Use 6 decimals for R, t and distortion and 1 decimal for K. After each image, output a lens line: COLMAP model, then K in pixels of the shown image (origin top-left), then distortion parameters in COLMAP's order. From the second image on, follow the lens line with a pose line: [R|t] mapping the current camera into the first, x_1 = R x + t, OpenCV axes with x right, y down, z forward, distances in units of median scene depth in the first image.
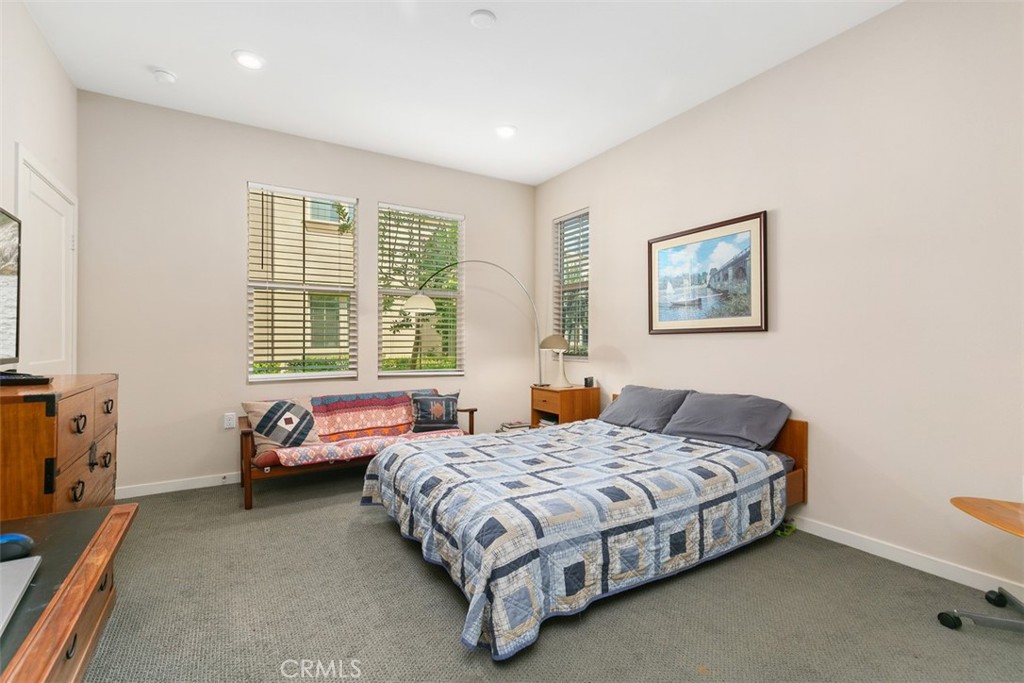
lens RADIAL K [[464.9, 0, 508.3], [0, 464.9, 337.0], [0, 0, 1]] dist [0.003097, 0.000146]
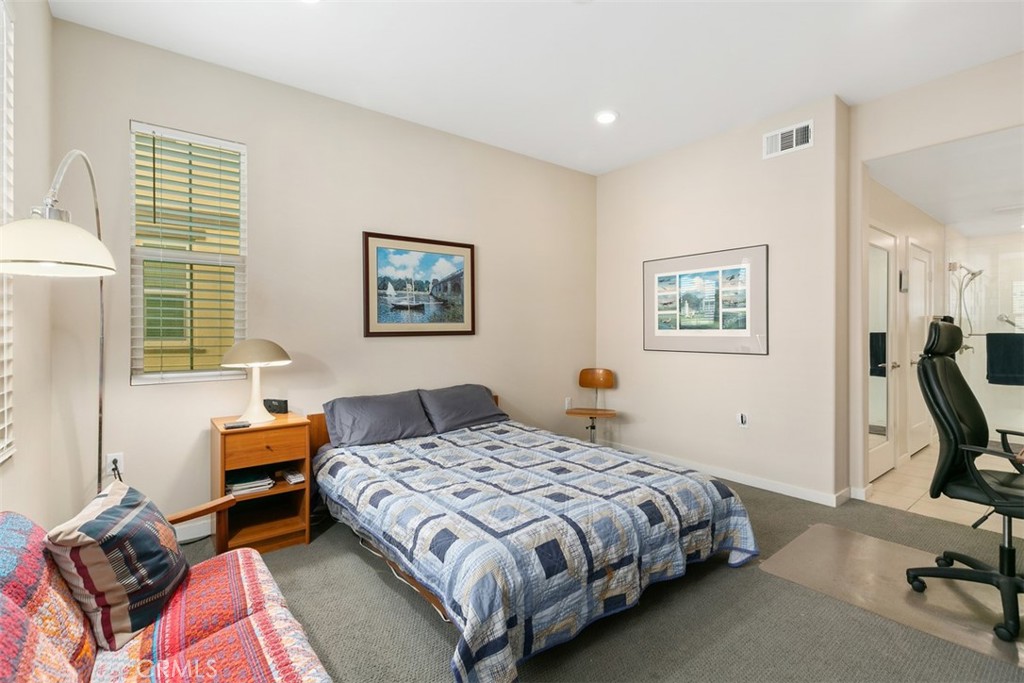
lens RADIAL K [[464.9, 0, 508.3], [0, 464.9, 337.0], [0, 0, 1]] dist [0.003097, 0.000146]
pose [[-0.112949, -0.002065, 0.993599, -0.708338], [0.004558, 0.999986, 0.002596, -0.007363], [-0.993590, 0.004822, -0.112938, 0.942095]]
